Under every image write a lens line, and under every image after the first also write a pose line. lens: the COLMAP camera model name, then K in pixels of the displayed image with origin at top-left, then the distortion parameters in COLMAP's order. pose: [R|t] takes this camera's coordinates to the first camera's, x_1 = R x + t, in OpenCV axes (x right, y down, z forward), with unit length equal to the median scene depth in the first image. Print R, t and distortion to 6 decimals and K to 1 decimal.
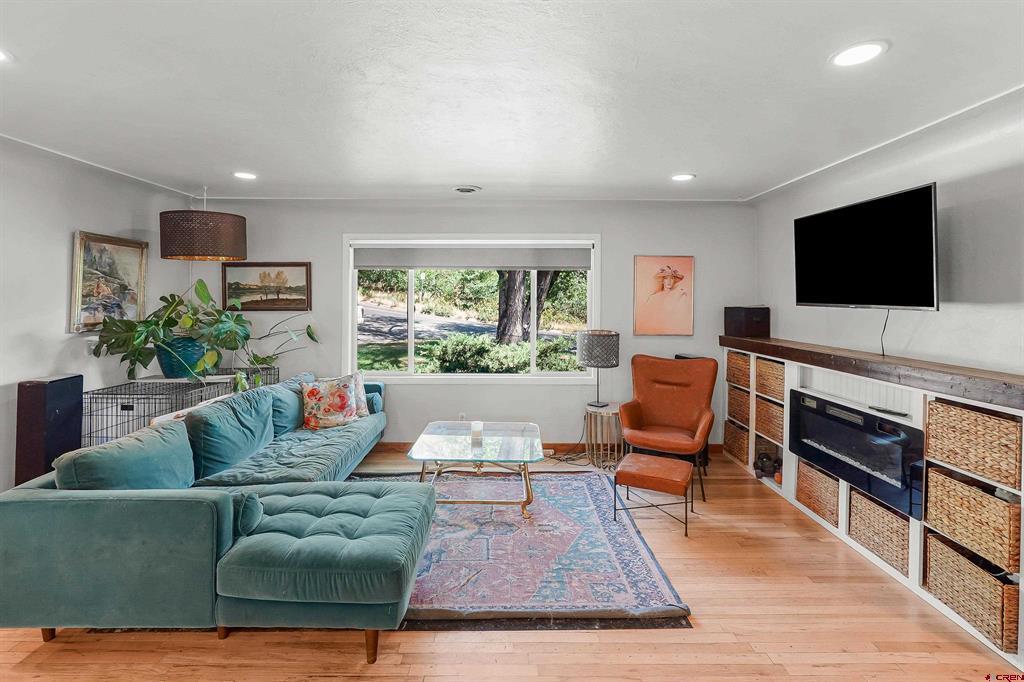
lens RADIAL K [[442.5, 0, 510.0], [0, 442.5, 300.3], [0, 0, 1]] dist [-0.005205, -0.000043]
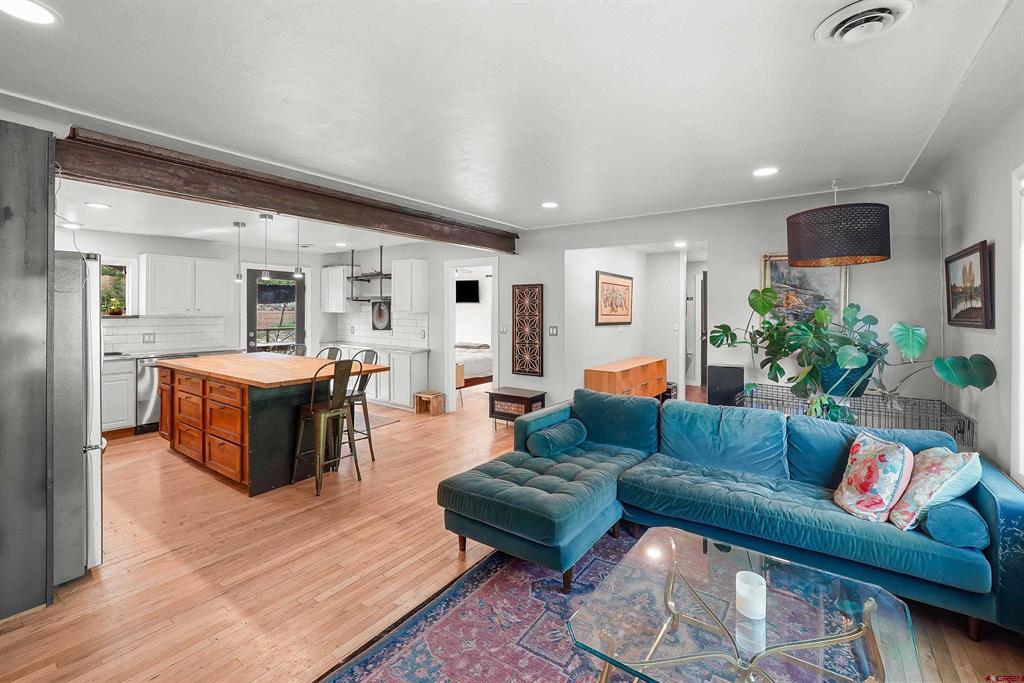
lens RADIAL K [[442.5, 0, 511.5], [0, 442.5, 313.5], [0, 0, 1]] dist [-0.005205, -0.000043]
pose [[-0.576881, 0.003220, -0.816822, 0.434772], [-0.004619, 0.999963, 0.007204, 0.003928], [0.816815, 0.007929, -0.576845, 1.064519]]
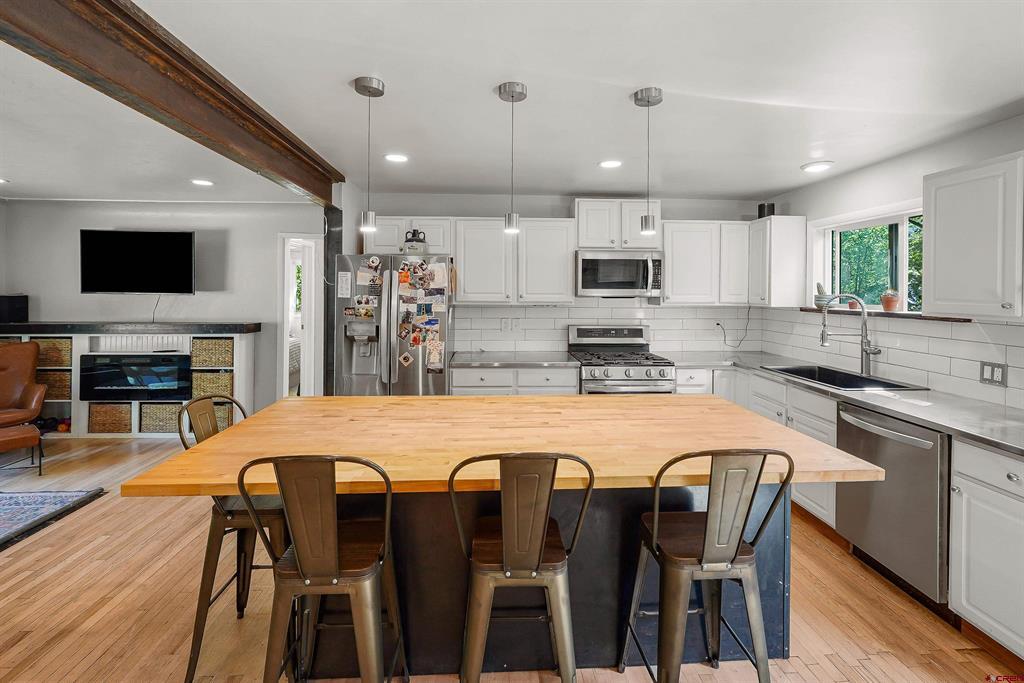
lens RADIAL K [[457.7, 0, 514.8], [0, 457.7, 294.6], [0, 0, 1]] dist [-0.010046, -0.001203]
pose [[-0.057613, -0.014699, 0.998231, -0.778915], [-0.005951, 0.999879, 0.014379, -0.011566], [-0.998321, -0.005112, -0.057693, -0.232946]]
